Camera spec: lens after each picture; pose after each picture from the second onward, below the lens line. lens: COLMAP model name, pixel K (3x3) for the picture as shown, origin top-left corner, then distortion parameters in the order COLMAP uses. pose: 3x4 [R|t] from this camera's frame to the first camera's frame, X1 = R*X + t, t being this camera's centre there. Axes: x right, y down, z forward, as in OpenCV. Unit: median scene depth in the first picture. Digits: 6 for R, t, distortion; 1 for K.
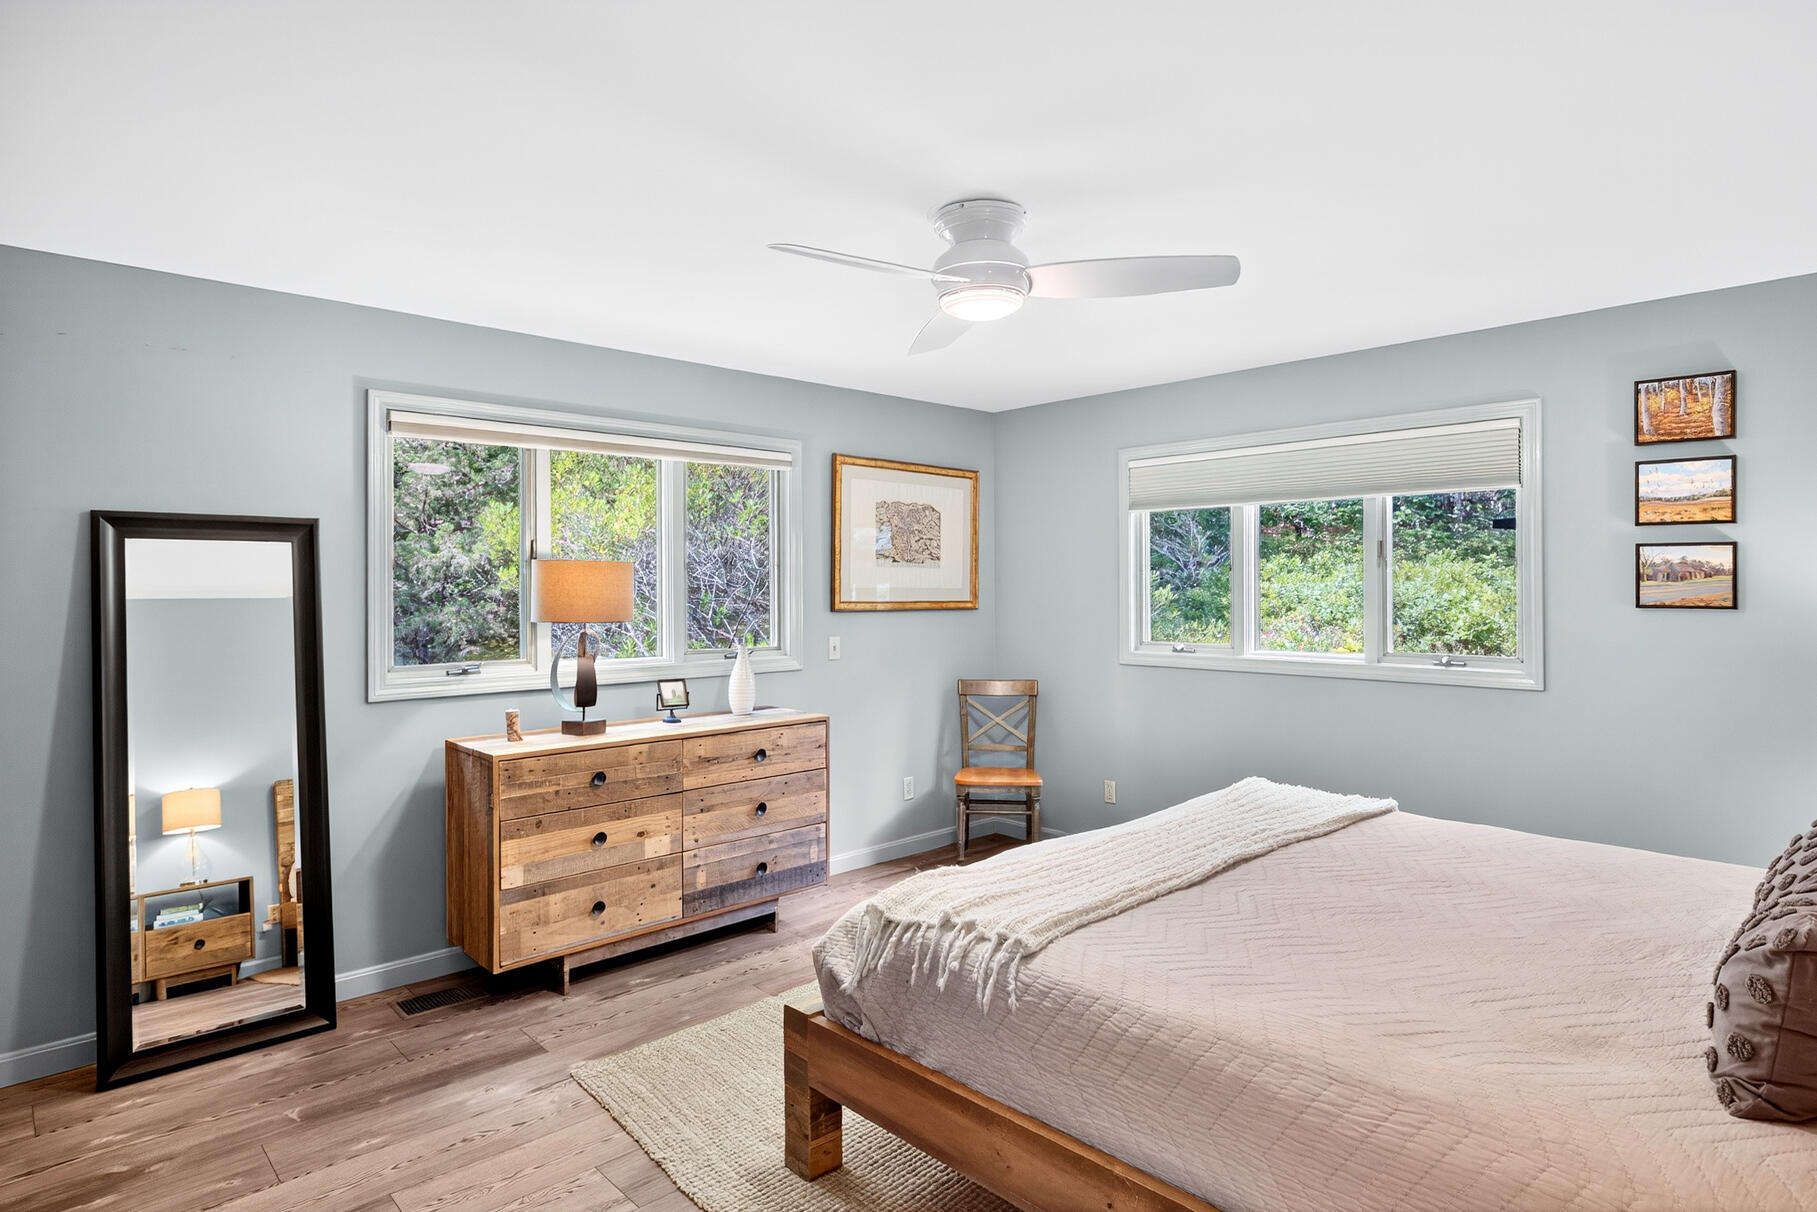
lens RADIAL K [[1016.5, 0, 908.8], [0, 1016.5, 597.7], [0, 0, 1]] dist [-0.000956, -0.000155]
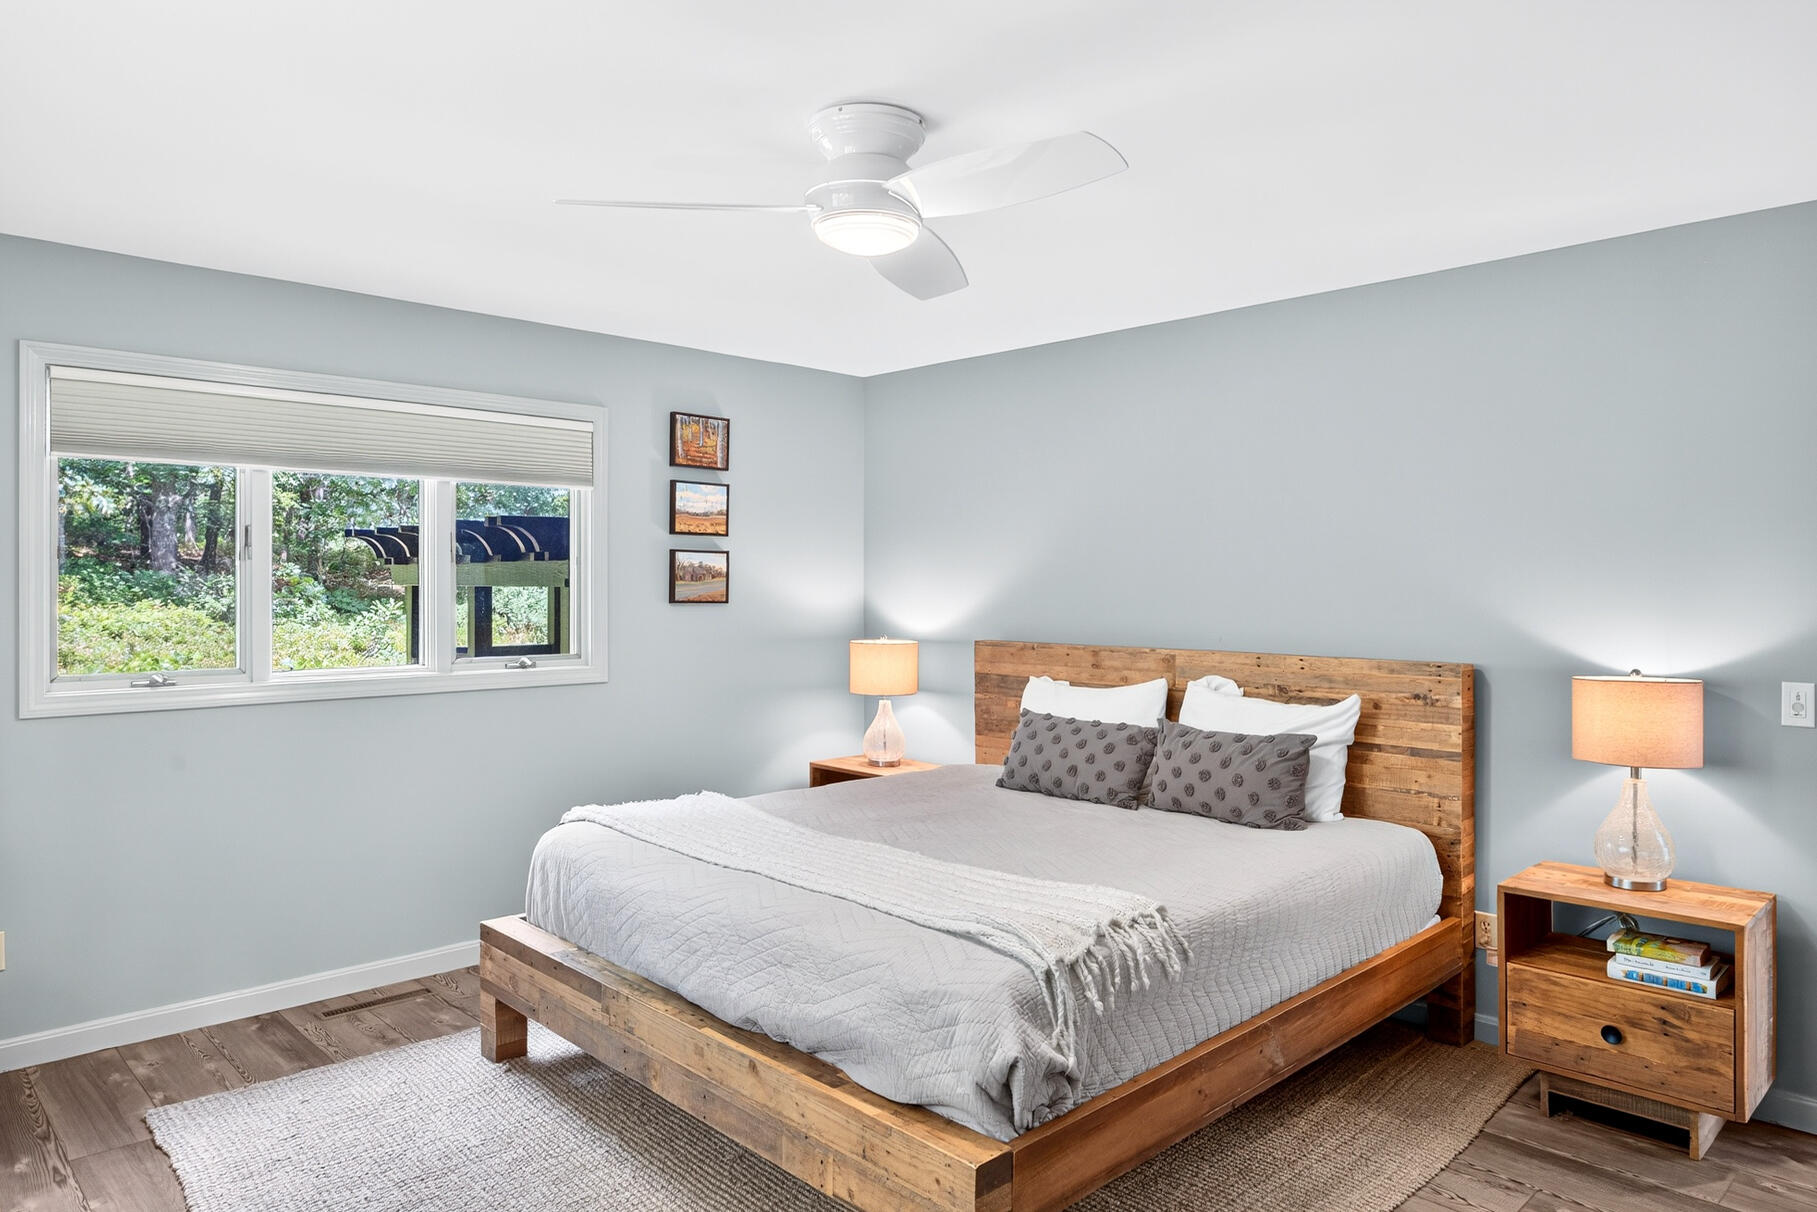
lens RADIAL K [[1138.7, 0, 908.8], [0, 1138.7, 601.6], [0, 0, 1]] dist [-0.001442, -0.000071]
pose [[0.004420, -0.000530, 0.999990, -0.615216], [0.018690, 0.999825, 0.000448, 0.012584], [-0.999816, 0.018688, 0.004429, 0.738769]]
